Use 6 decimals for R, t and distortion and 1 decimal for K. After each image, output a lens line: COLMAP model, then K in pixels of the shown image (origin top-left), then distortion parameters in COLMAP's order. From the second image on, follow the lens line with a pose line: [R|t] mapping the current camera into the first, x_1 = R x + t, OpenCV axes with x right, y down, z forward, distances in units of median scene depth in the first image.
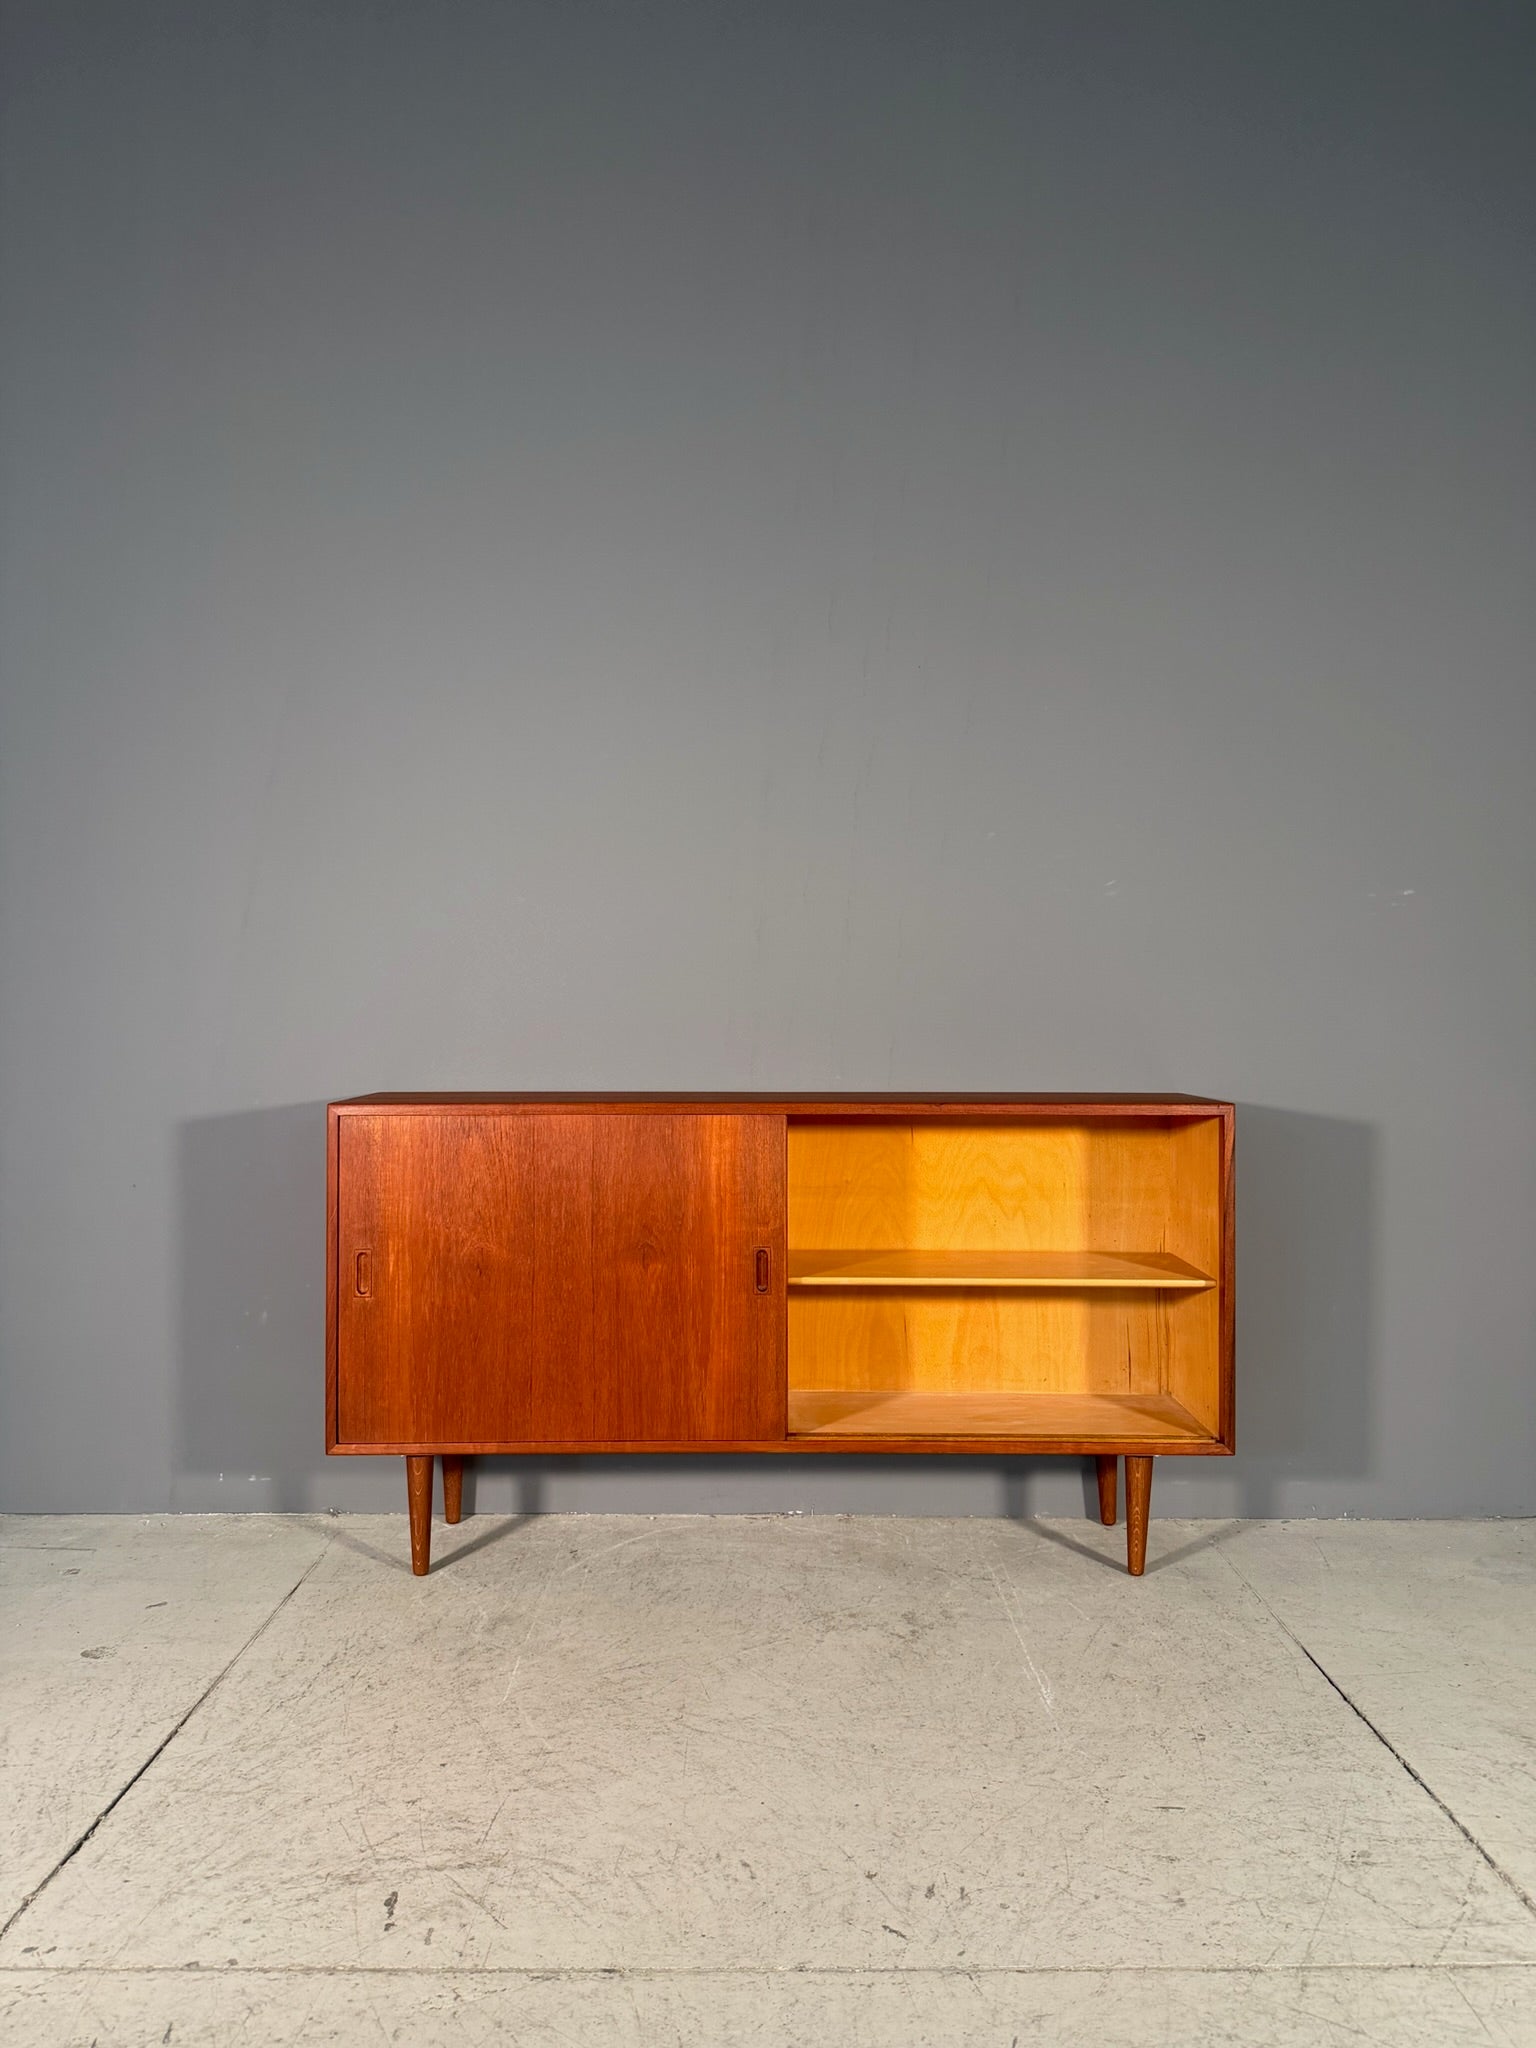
lens RADIAL K [[1434.7, 0, 765.7], [0, 1434.7, 1019.0], [0, 0, 1]] dist [0.002190, -0.006606]
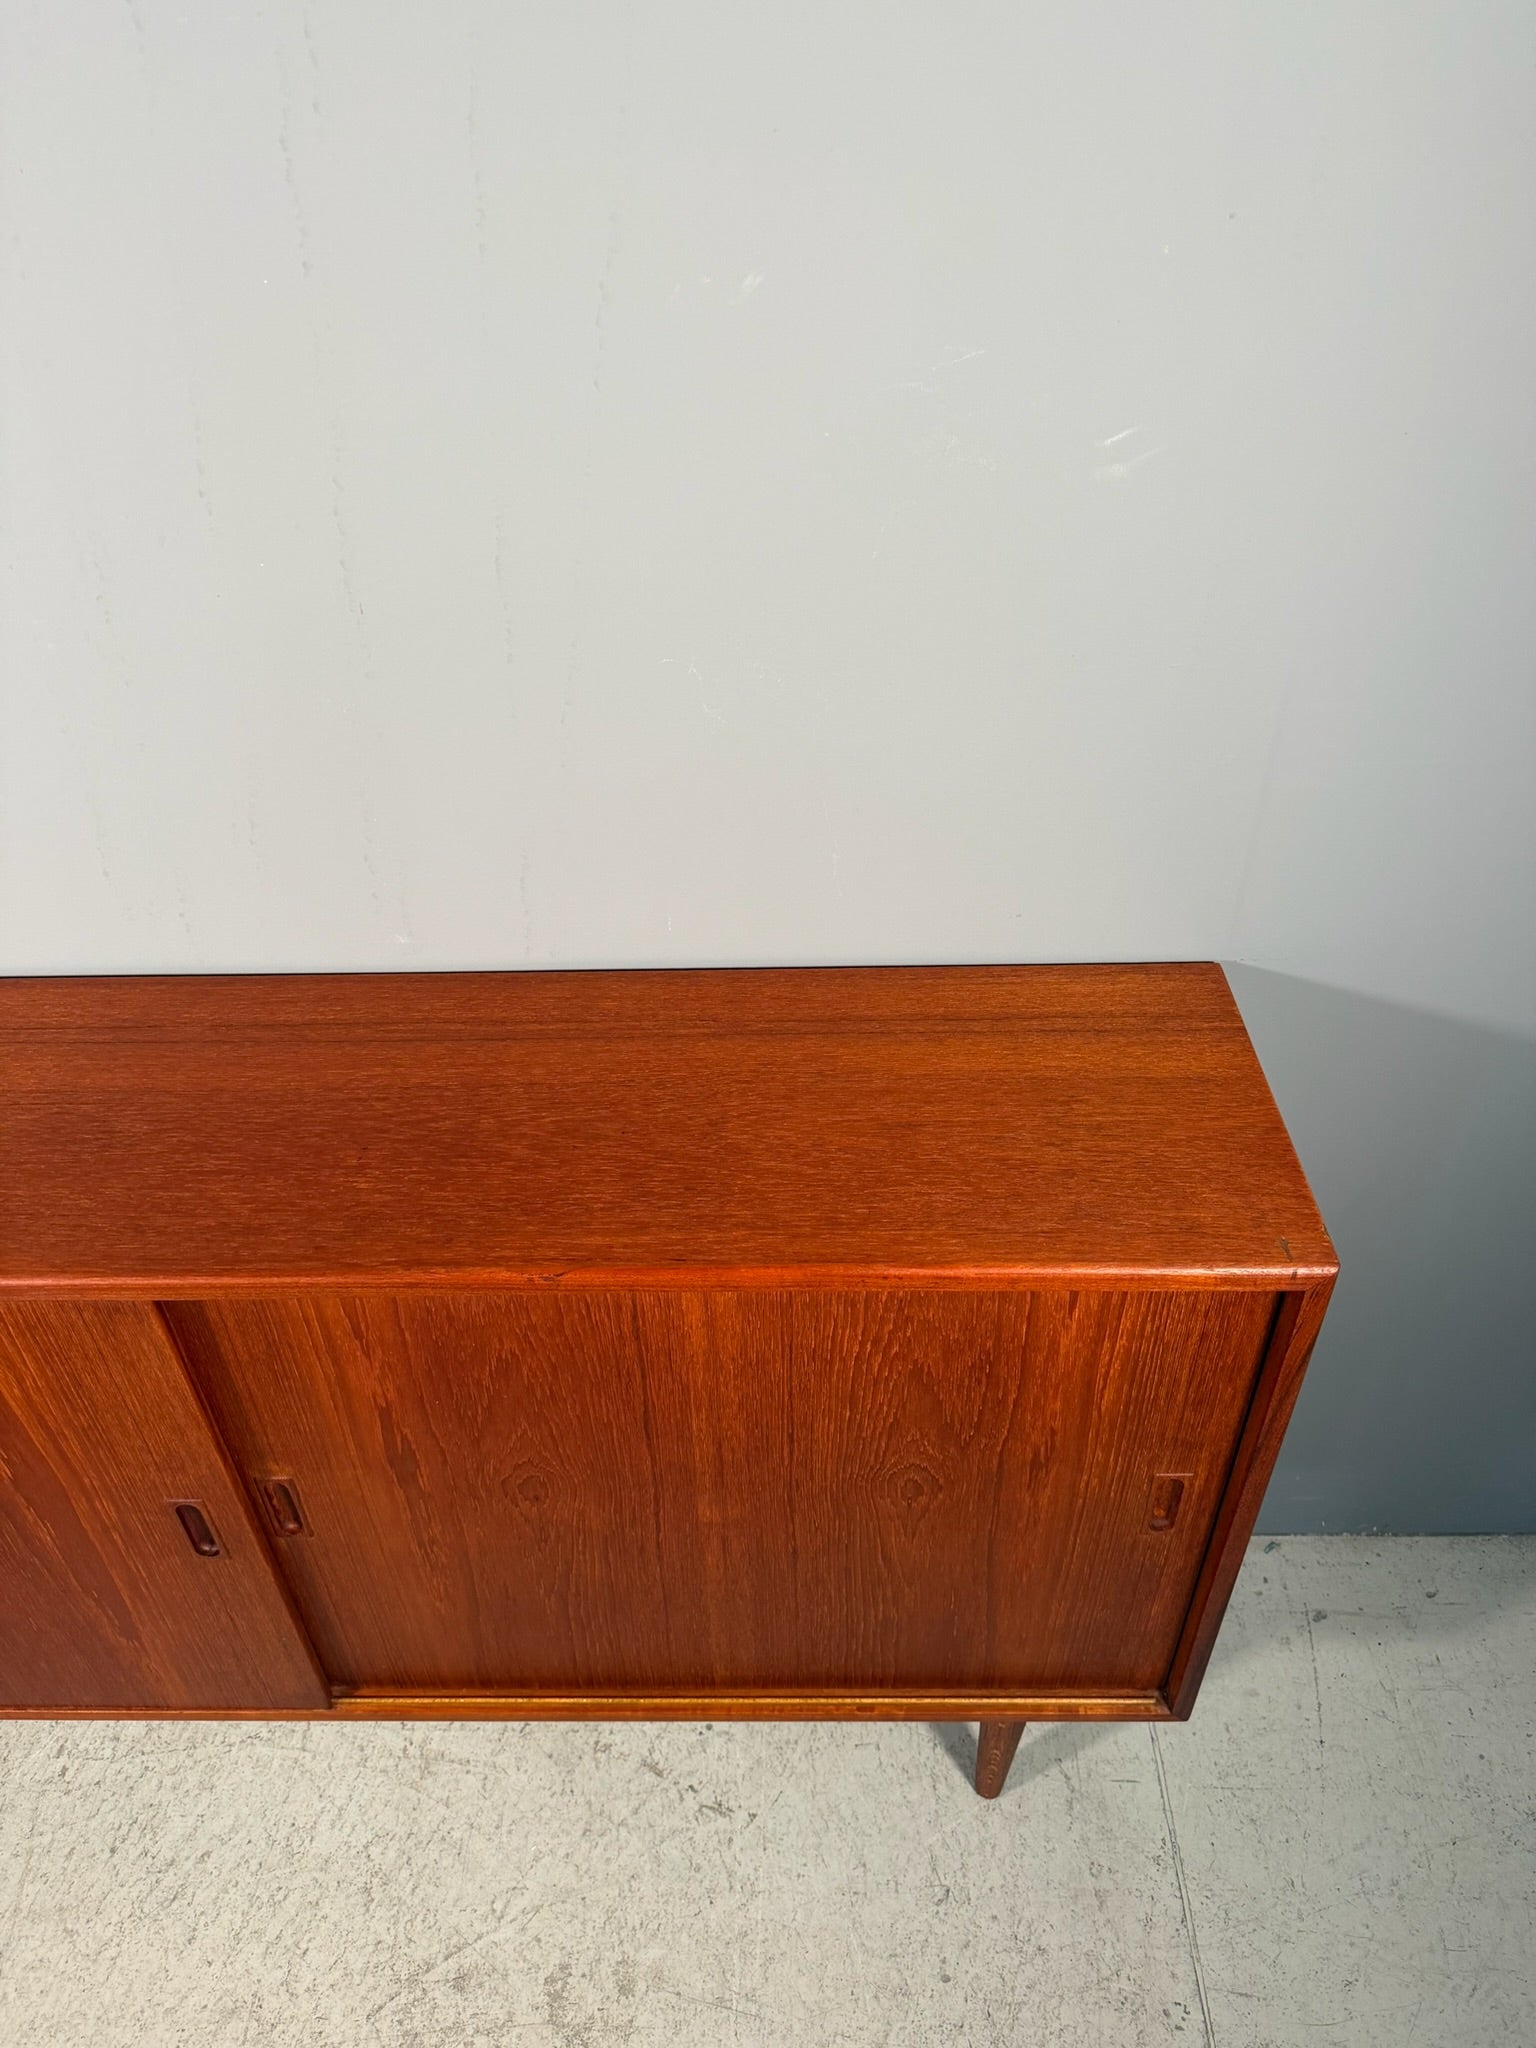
lens RADIAL K [[1451.7, 0, 757.4], [0, 1451.7, 995.3], [0, 0, 1]] dist [-0.005160, -0.001355]
pose [[0.999479, -0.011797, -0.030043, 0.252131], [0.027916, 0.783162, 0.621191, -0.312656], [0.016200, -0.621706, 0.783083, 0.993073]]
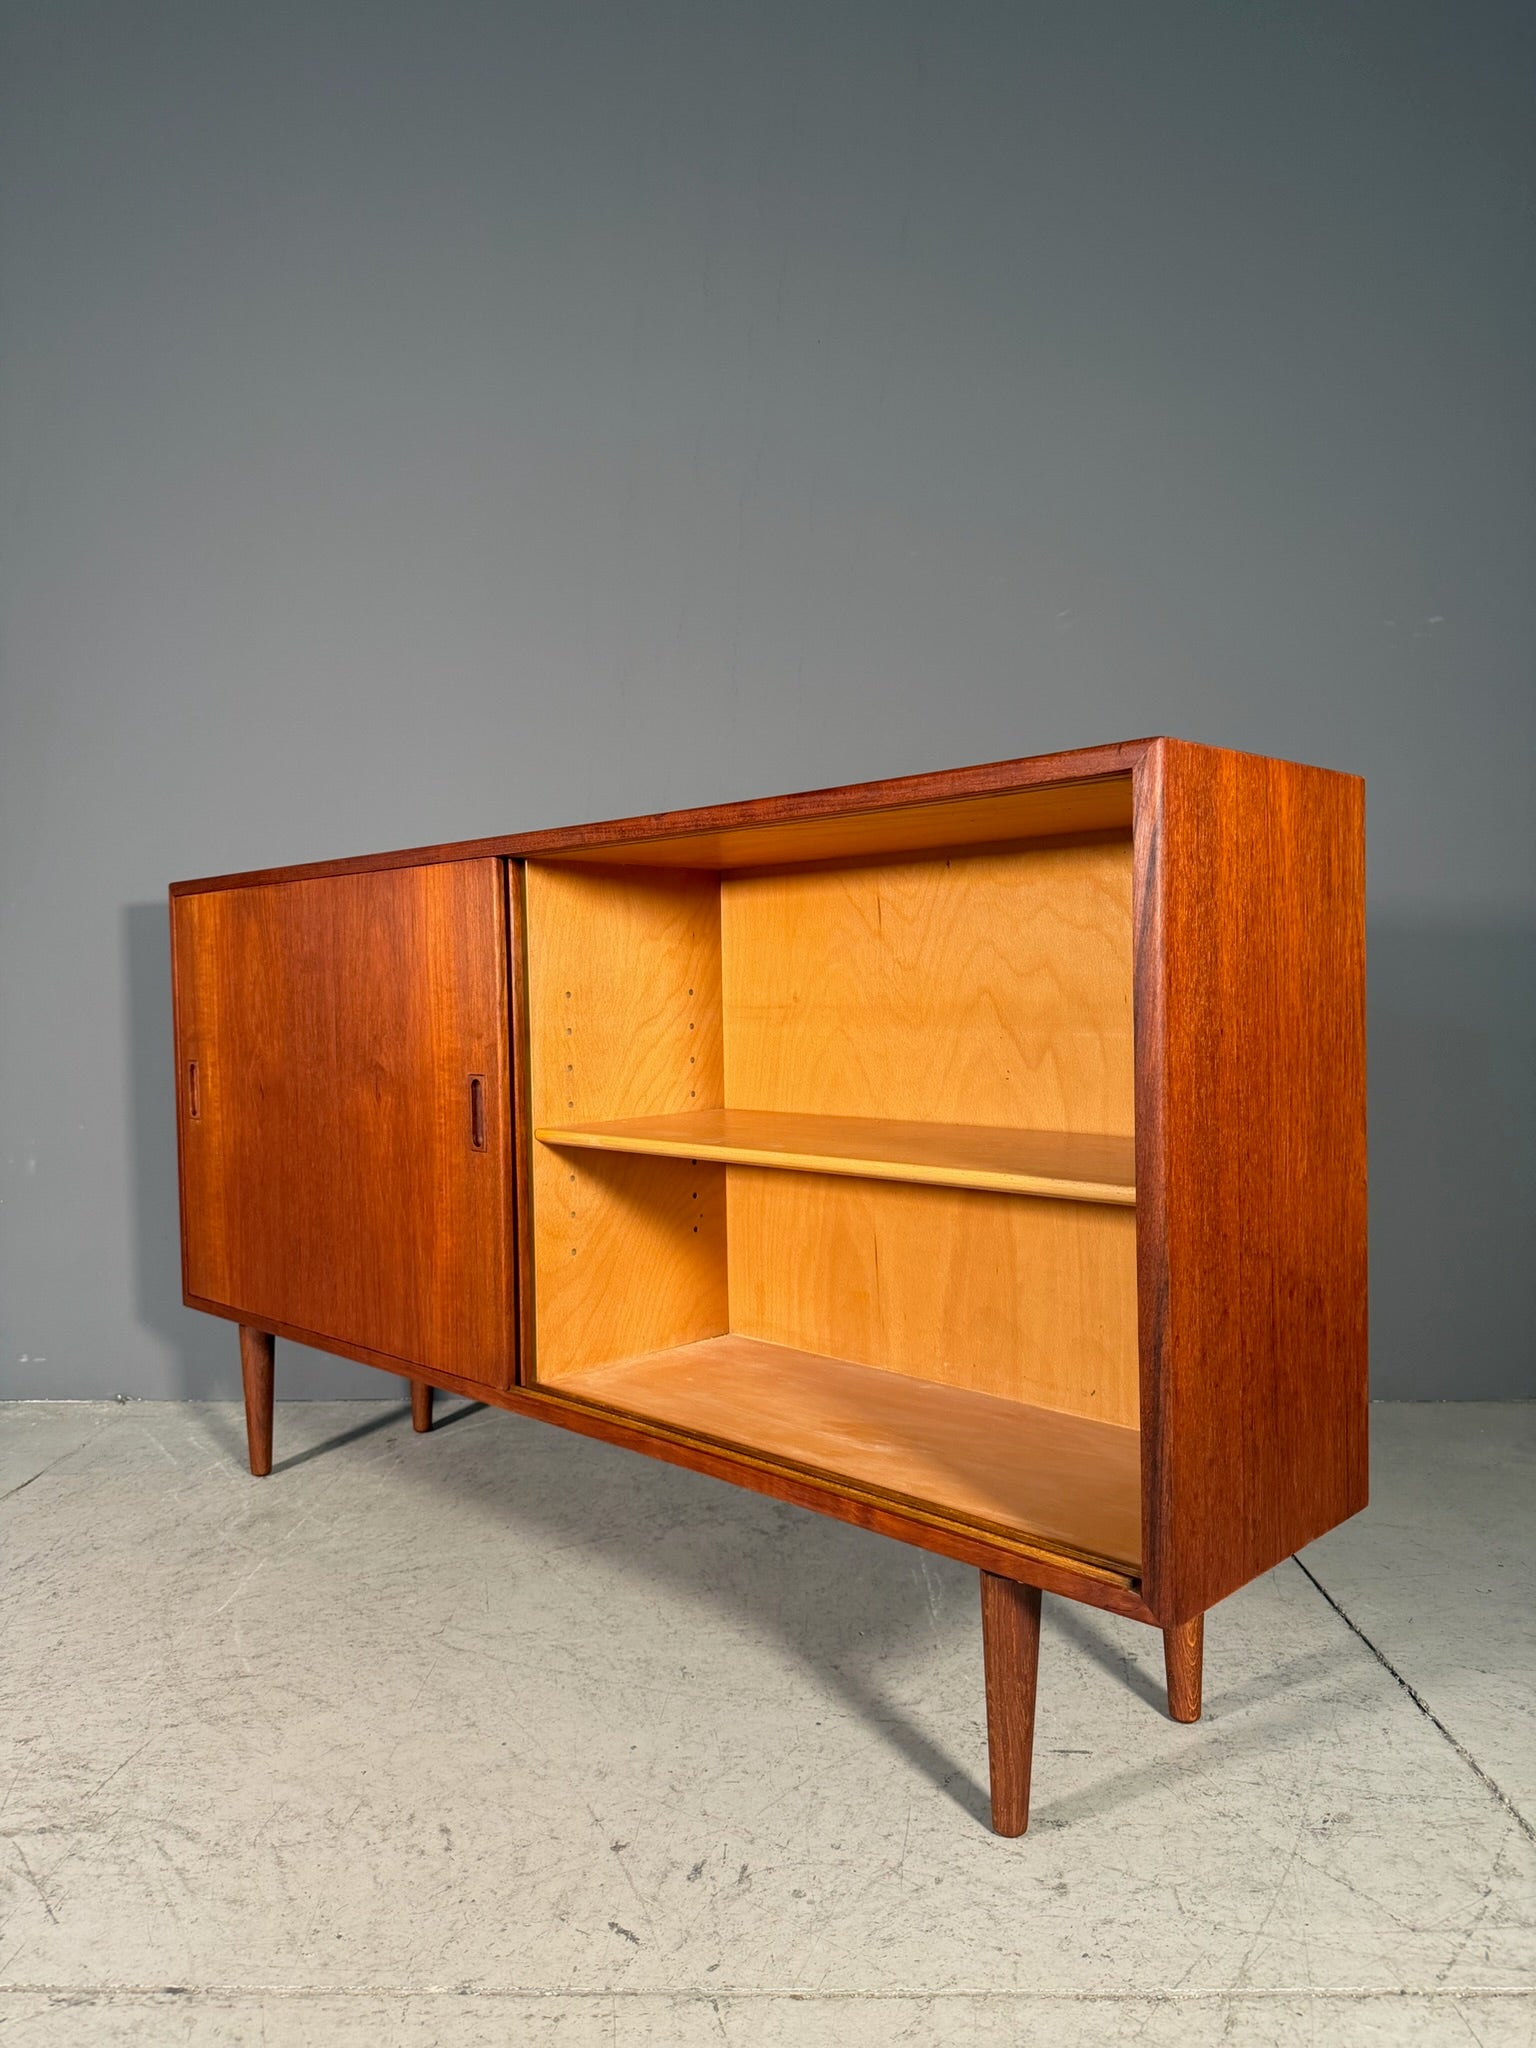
lens RADIAL K [[1442.4, 0, 768.0], [0, 1442.4, 1024.0], [0, 0, 1]] dist [-0.002893, -0.003015]
pose [[0.999593, -0.011423, -0.026151, 0.144696], [0.012377, 0.999252, 0.036639, 0.152261], [0.025713, -0.036948, 0.998986, 0.279027]]
